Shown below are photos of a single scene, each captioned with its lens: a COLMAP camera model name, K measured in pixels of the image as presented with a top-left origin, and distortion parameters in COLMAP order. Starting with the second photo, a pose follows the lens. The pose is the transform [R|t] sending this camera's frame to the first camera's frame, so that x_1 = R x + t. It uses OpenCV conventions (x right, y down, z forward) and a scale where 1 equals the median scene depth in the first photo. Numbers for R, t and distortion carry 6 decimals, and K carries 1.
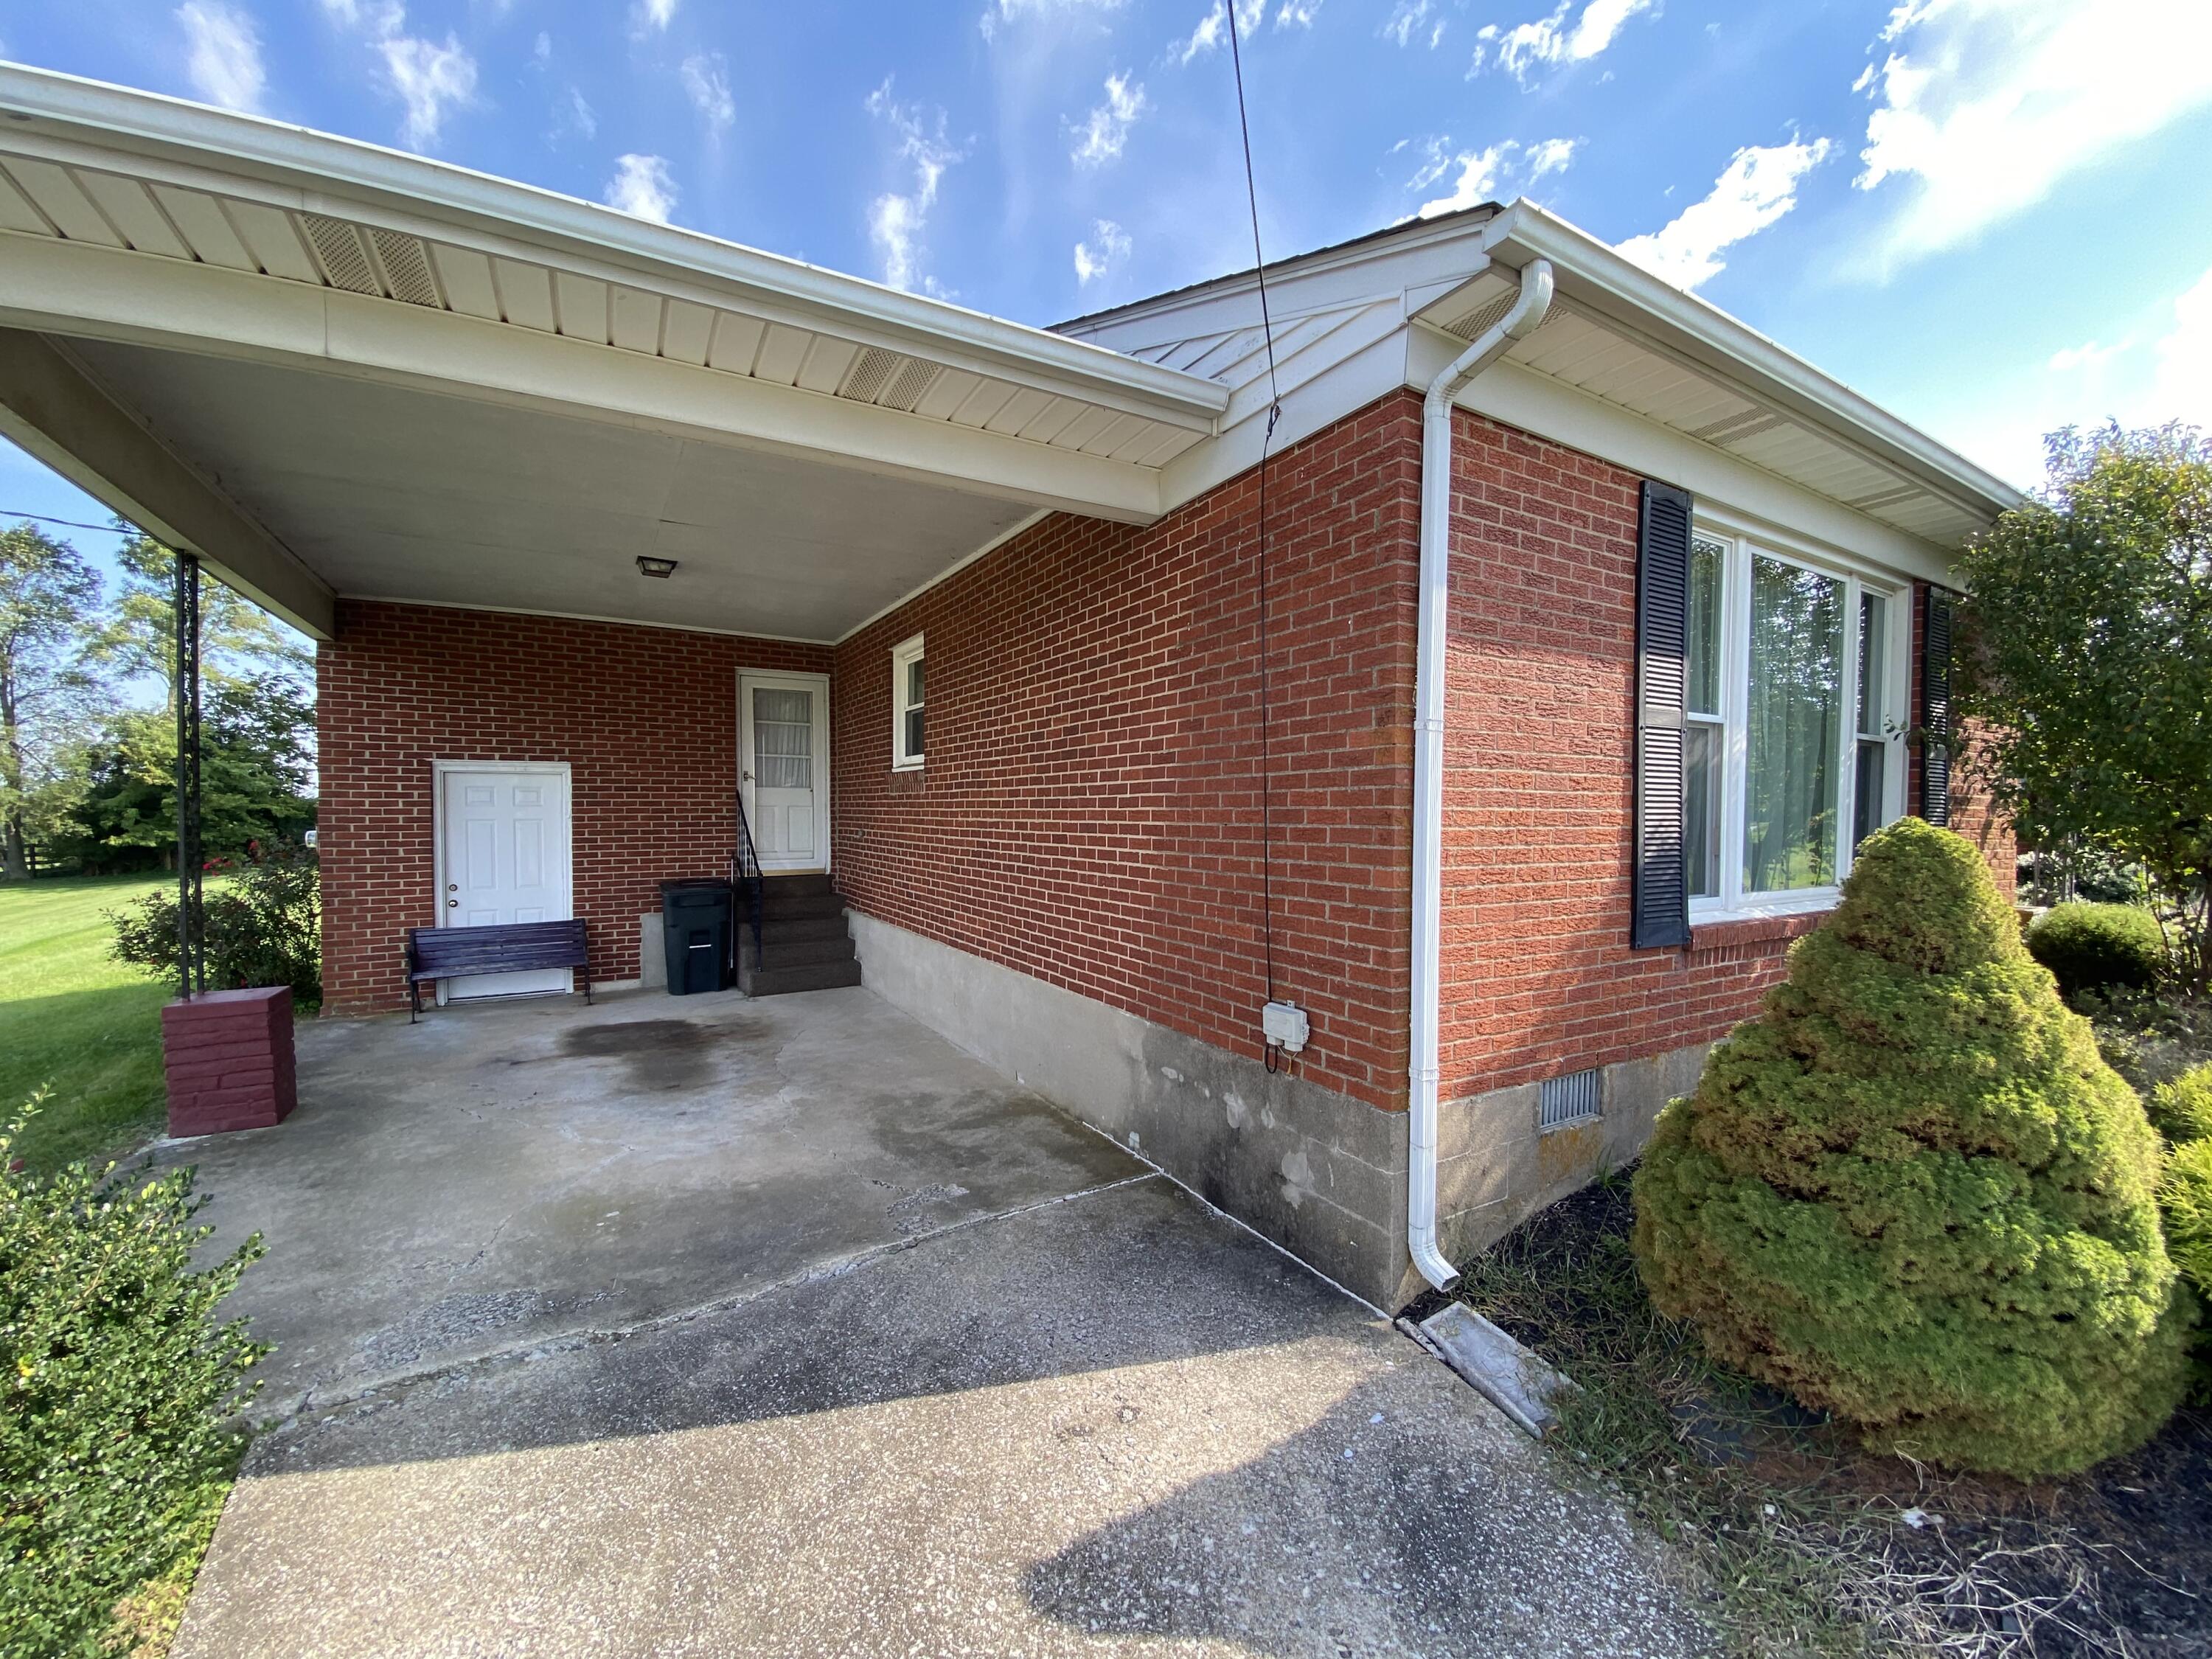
lens RADIAL K [[883.9, 0, 1109.8], [0, 883.9, 823.6], [0, 0, 1]] dist [-0.003110, -0.001339]
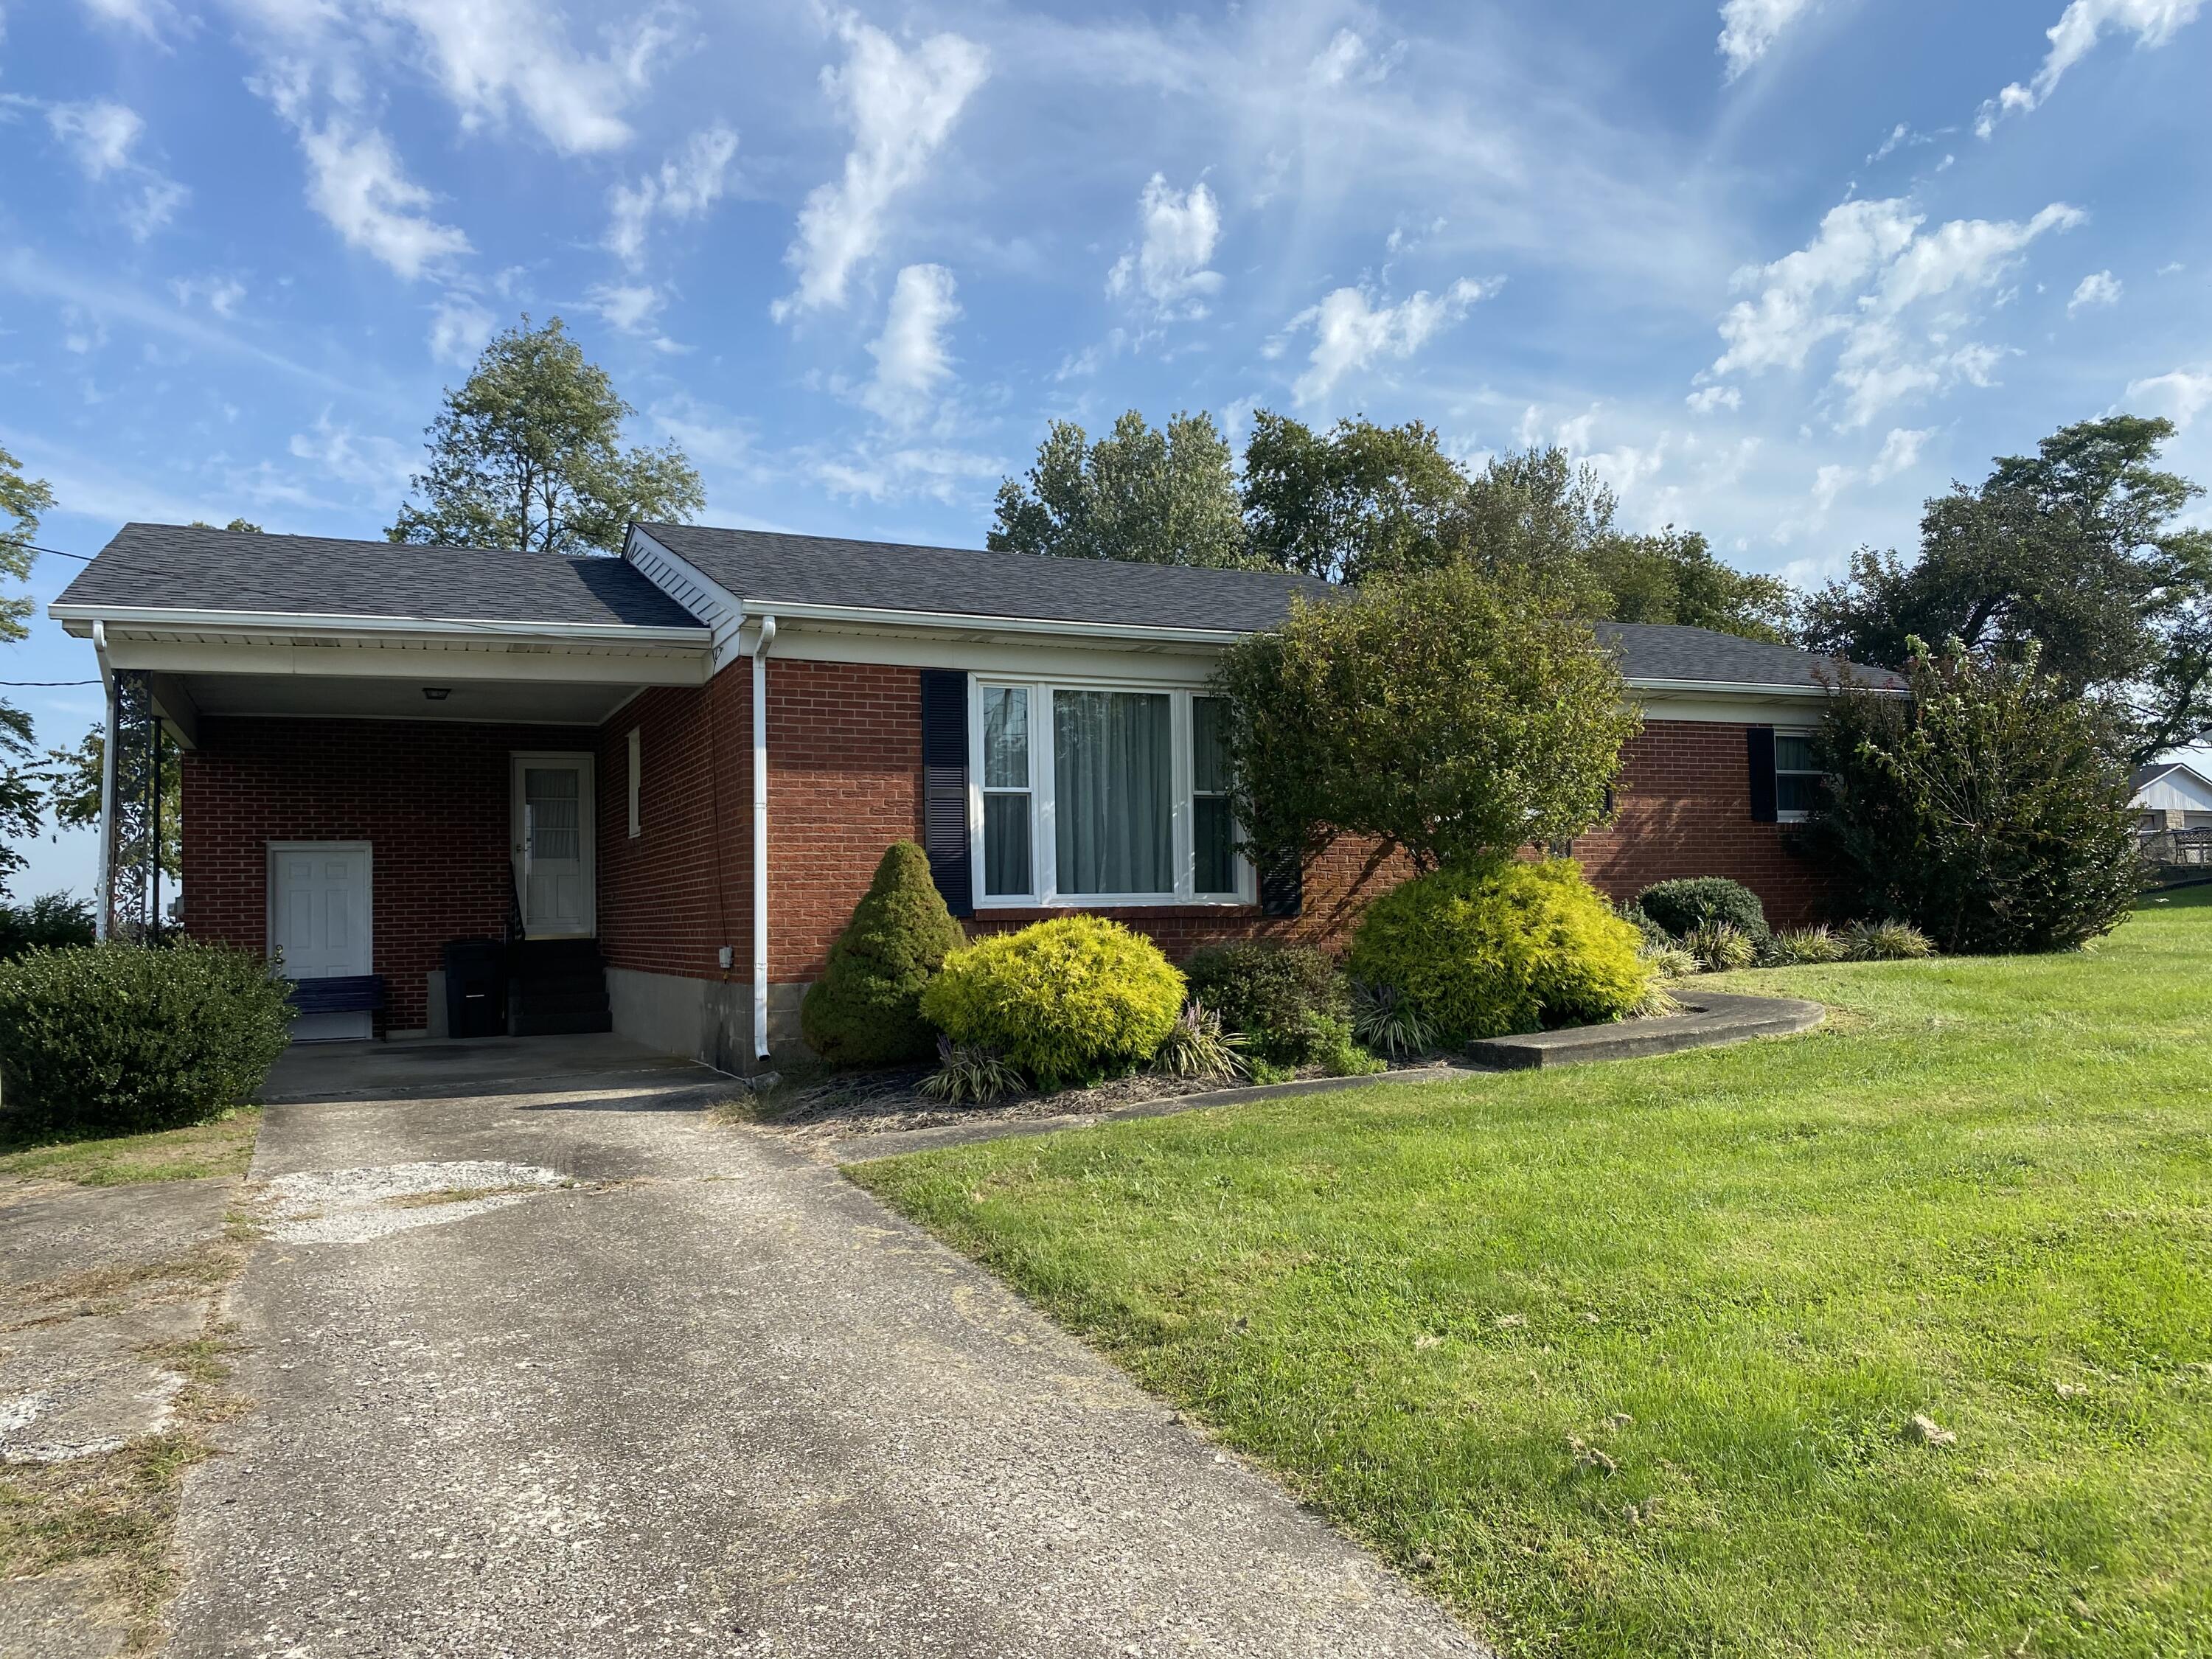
lens RADIAL K [[1769.2, 0, 1109.7], [0, 1769.2, 819.0], [0, 0, 1]] dist [-0.008659, -0.017984]
pose [[0.991323, -0.032243, -0.127431, 0.655113], [0.022850, 0.996959, -0.074501, 0.098827], [0.129446, 0.070943, 0.989045, -1.184417]]
